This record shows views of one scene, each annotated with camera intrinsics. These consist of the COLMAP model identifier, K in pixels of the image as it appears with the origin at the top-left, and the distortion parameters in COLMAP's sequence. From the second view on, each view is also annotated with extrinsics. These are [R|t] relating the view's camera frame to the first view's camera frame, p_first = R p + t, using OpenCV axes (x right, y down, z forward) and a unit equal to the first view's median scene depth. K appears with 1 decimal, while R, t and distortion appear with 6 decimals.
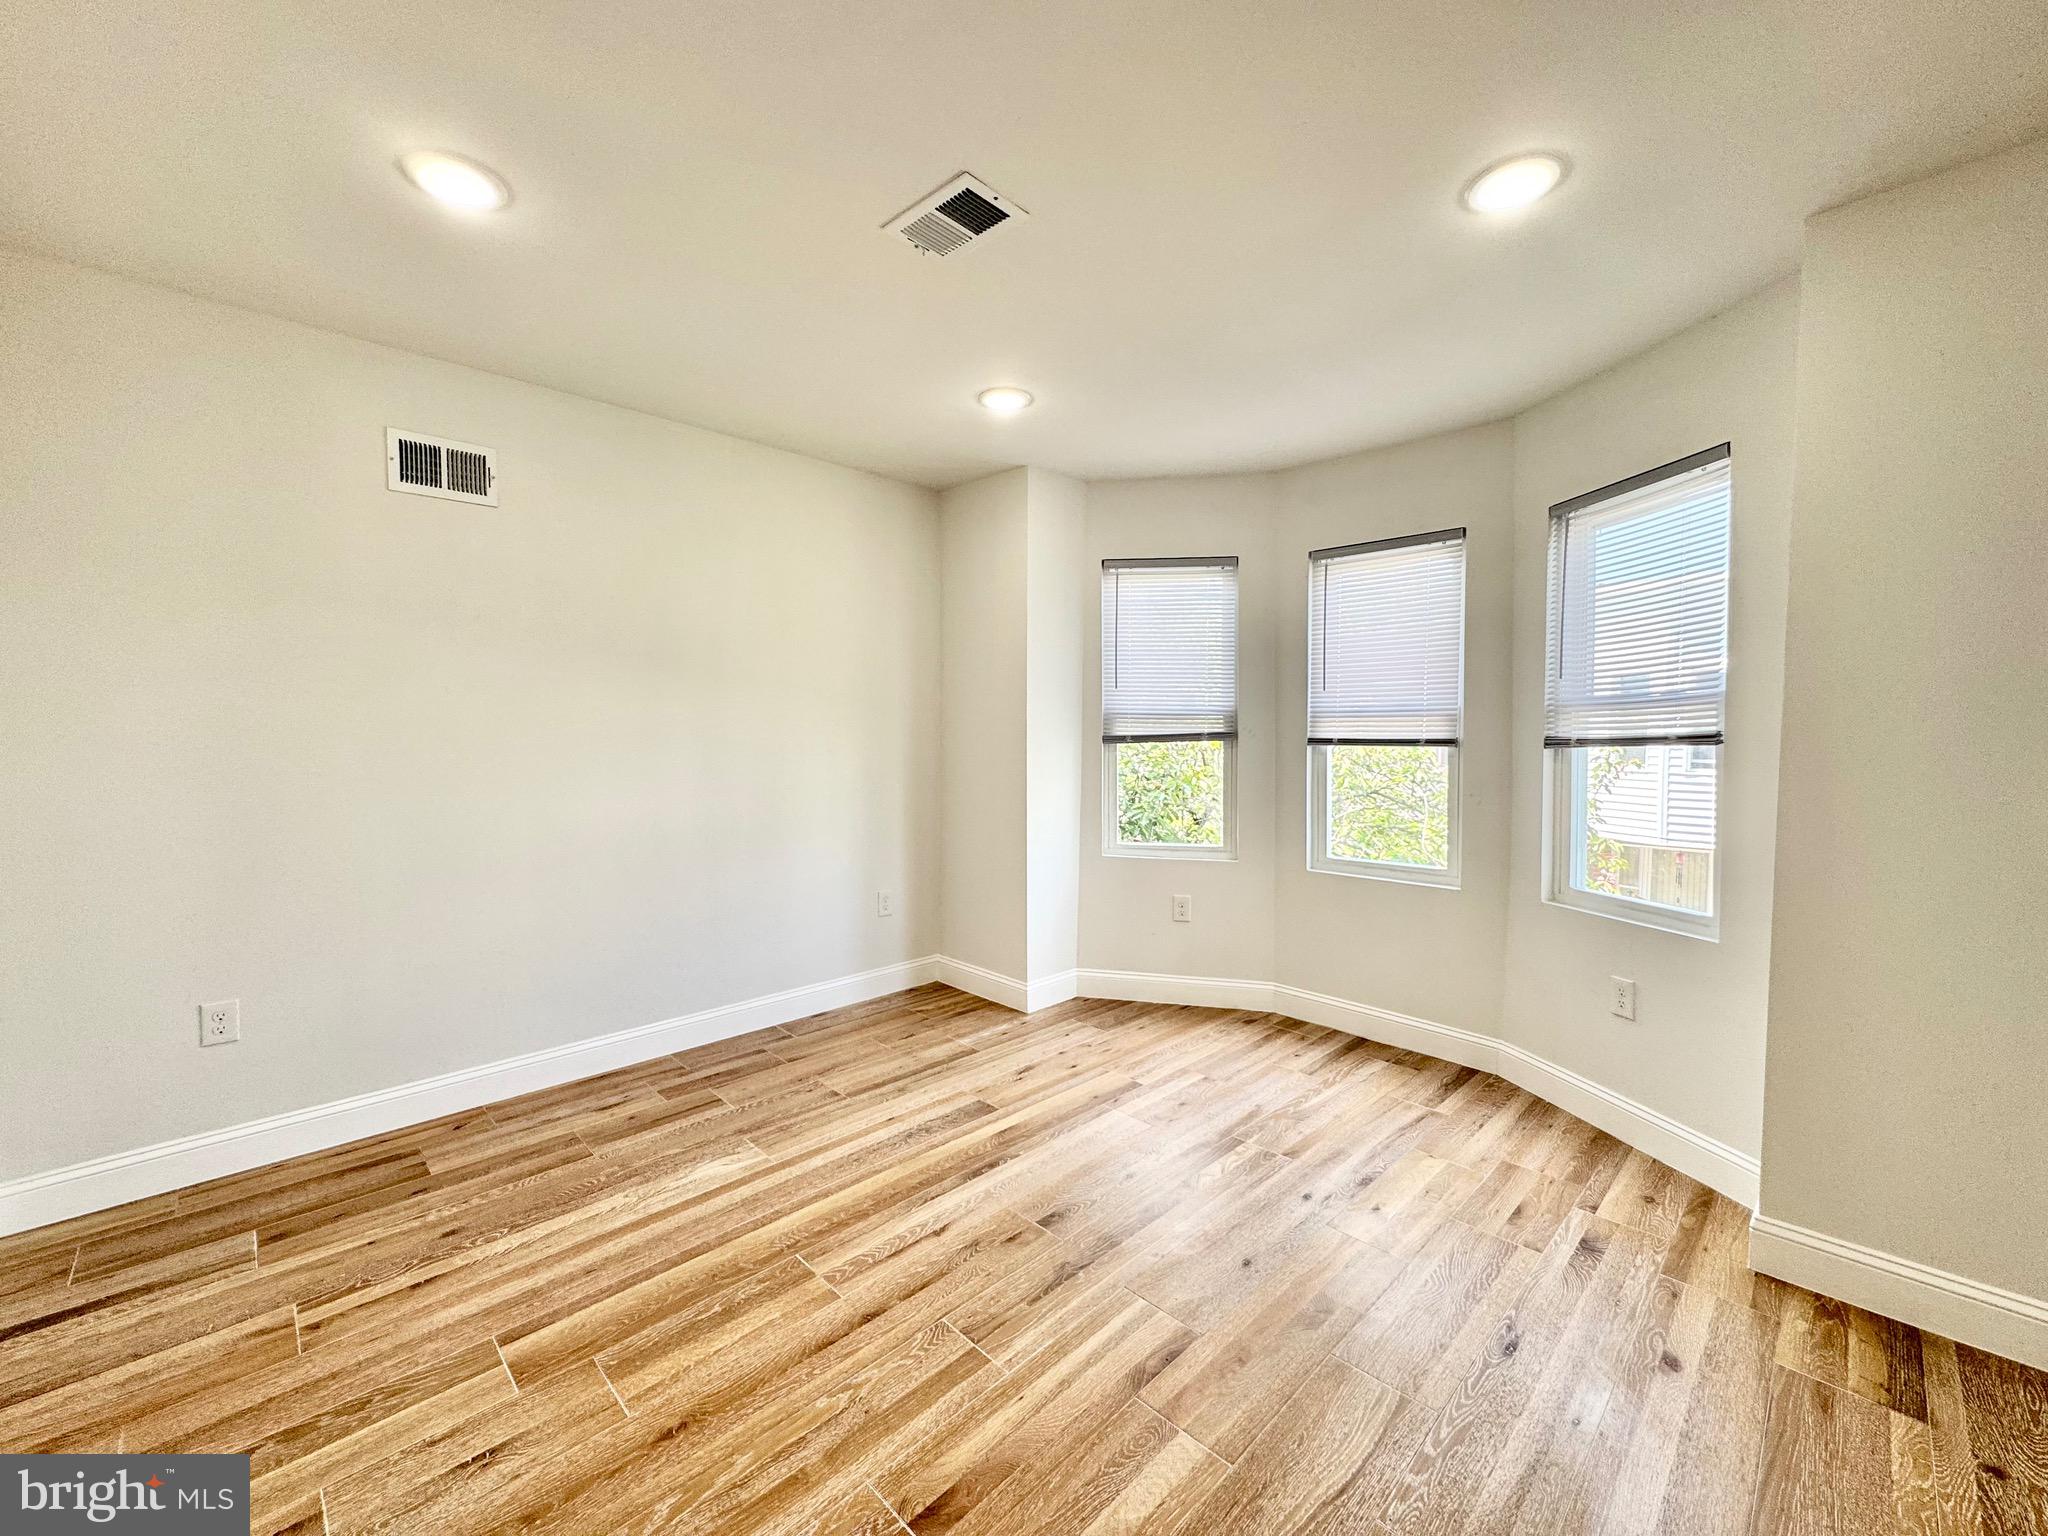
lens RADIAL K [[818.4, 0, 1023.2], [0, 818.4, 765.4], [0, 0, 1]] dist [-0.001743, 0.000468]
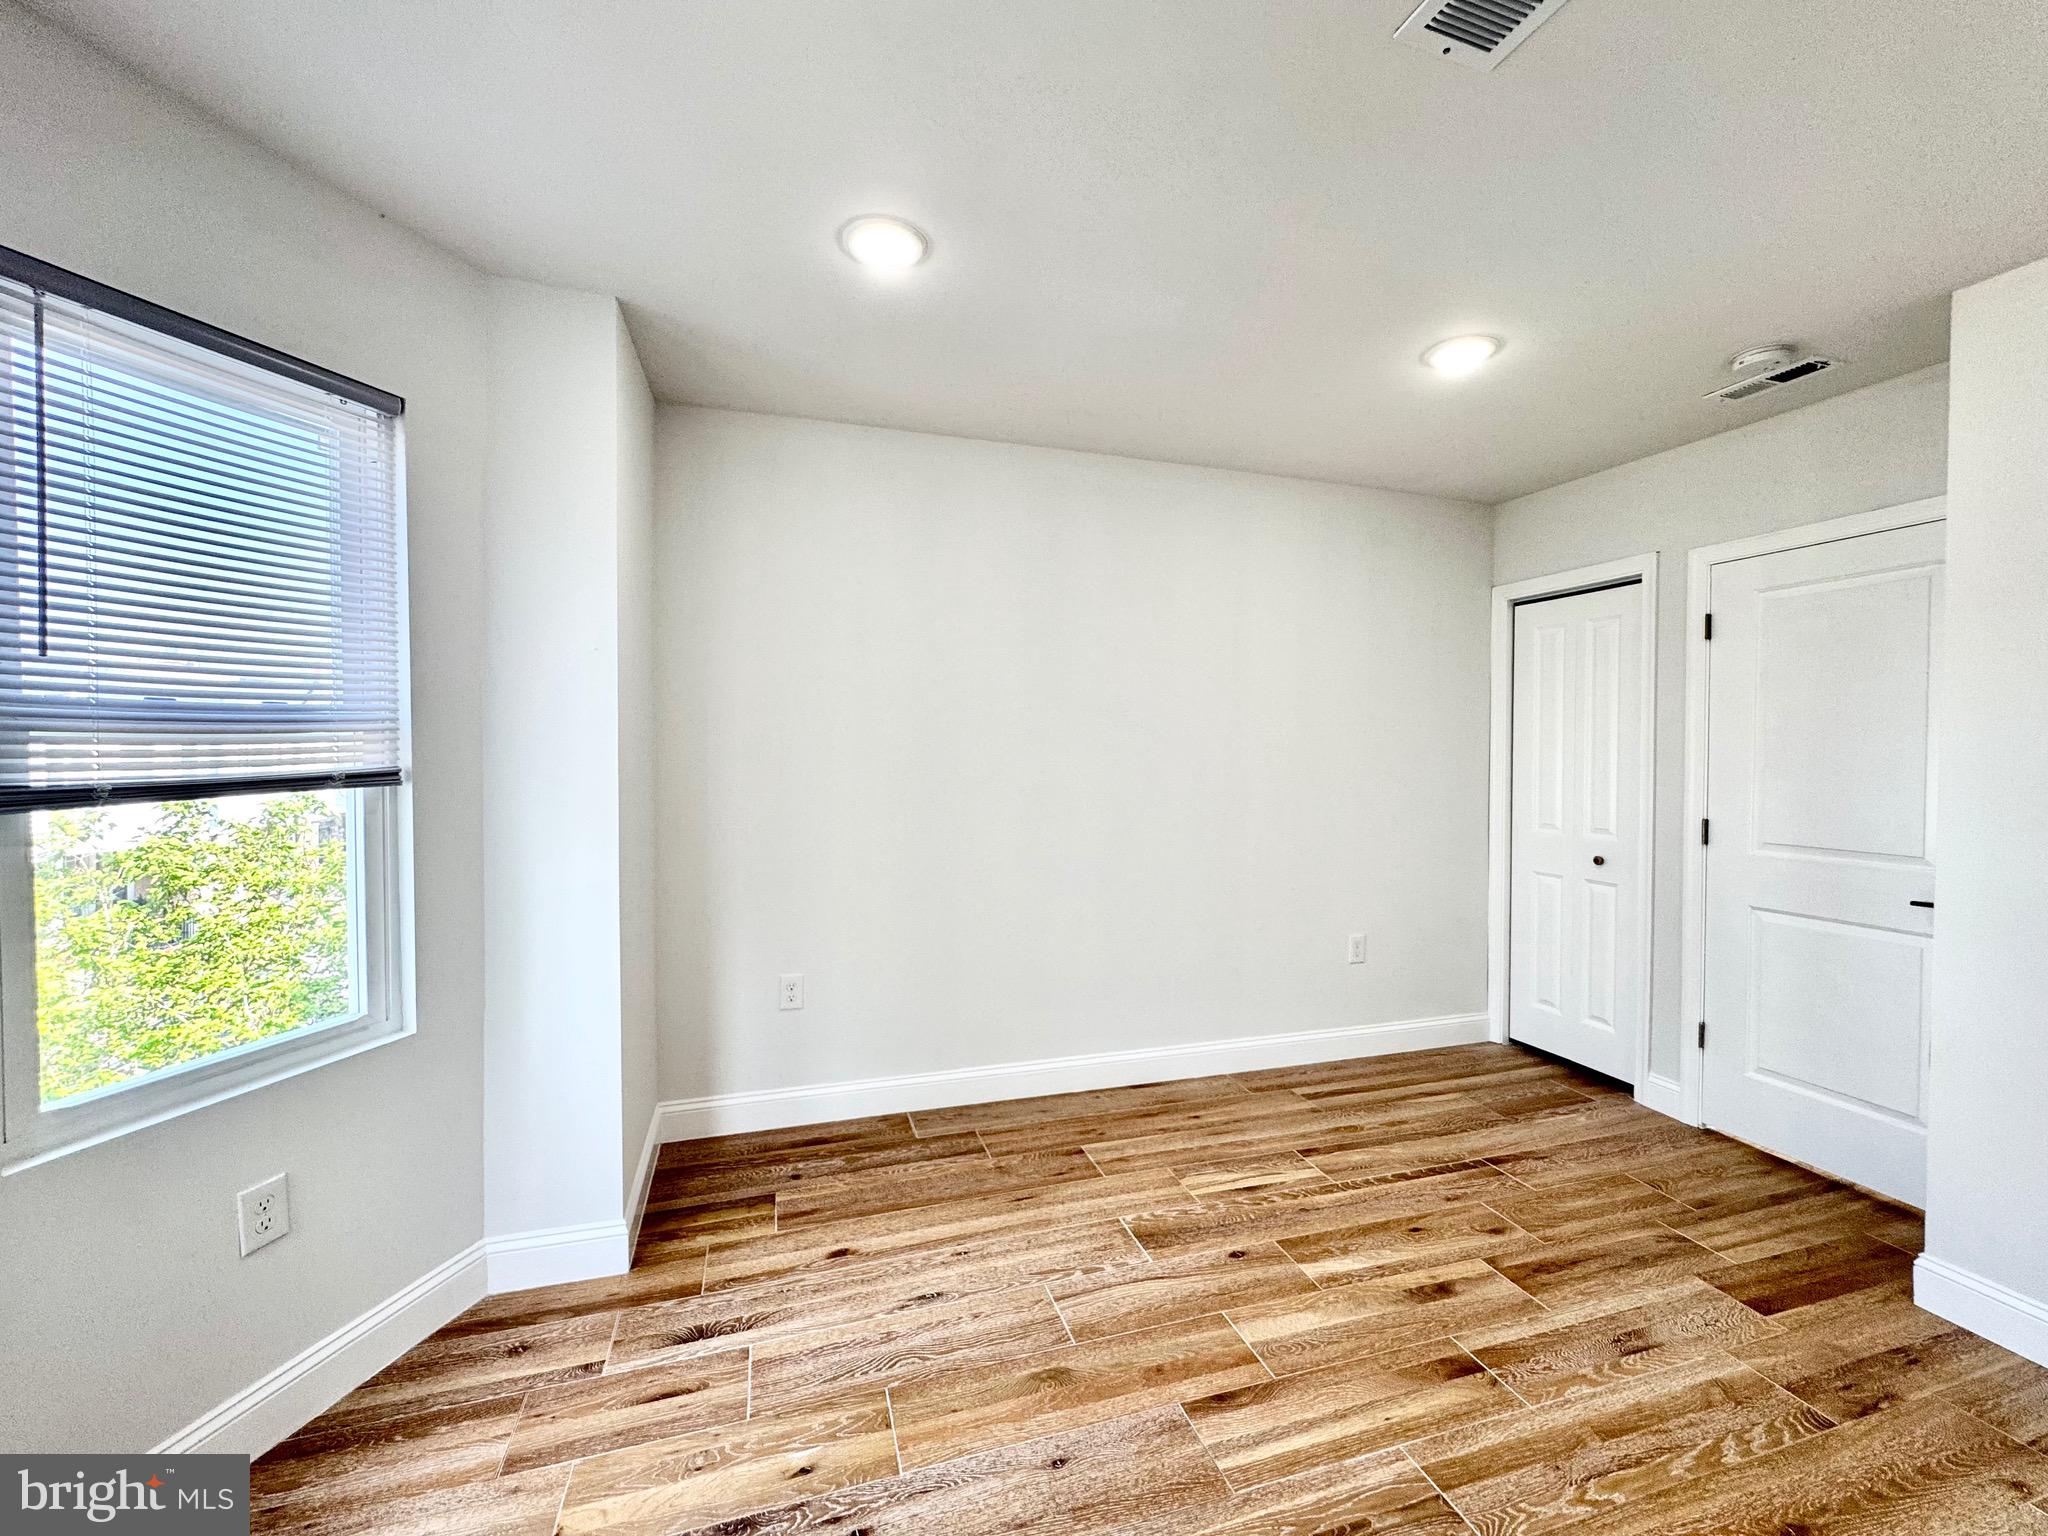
lens RADIAL K [[821.0, 0, 1020.7], [0, 821.0, 765.4], [0, 0, 1]] dist [-0.001440, -0.000089]
pose [[-0.890526, -0.019585, 0.454511, -0.024299], [0.007213, 0.998340, 0.057150, -0.066978], [-0.454876, 0.054171, -0.888906, 1.136770]]
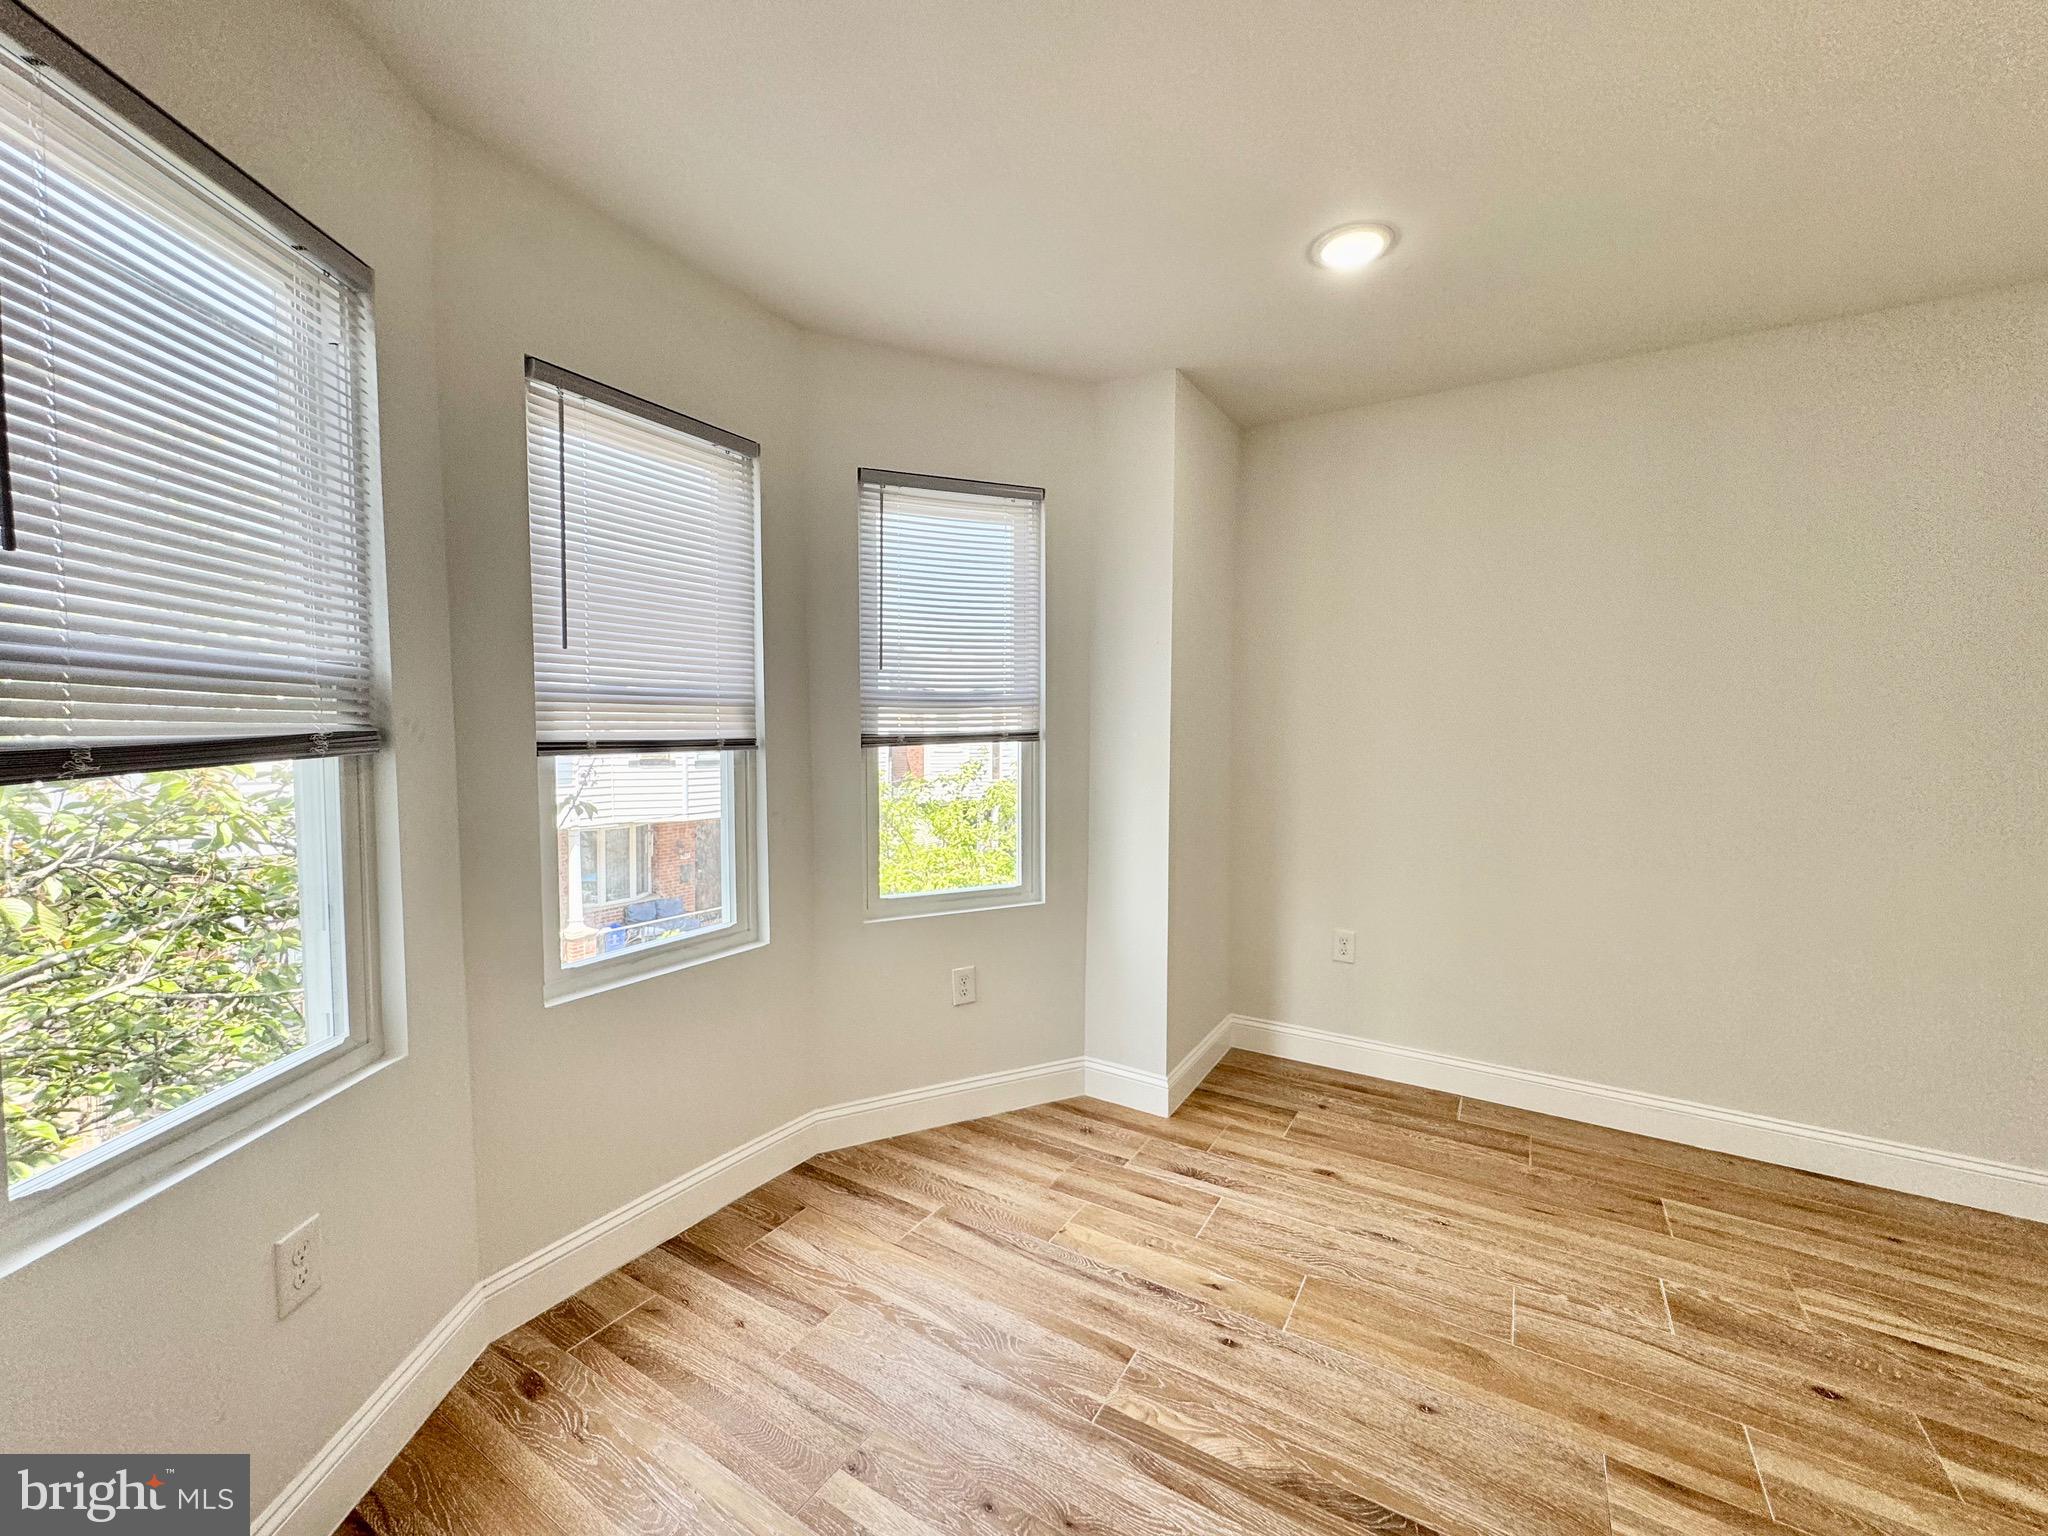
lens RADIAL K [[818.4, 0, 1023.2], [0, 818.4, 765.4], [0, 0, 1]] dist [-0.001743, 0.000468]
pose [[-0.246203, -0.053792, 0.967724, -0.248096], [0.027748, 0.997658, 0.062515, -0.052269], [-0.968821, 0.042244, -0.244133, 1.051549]]
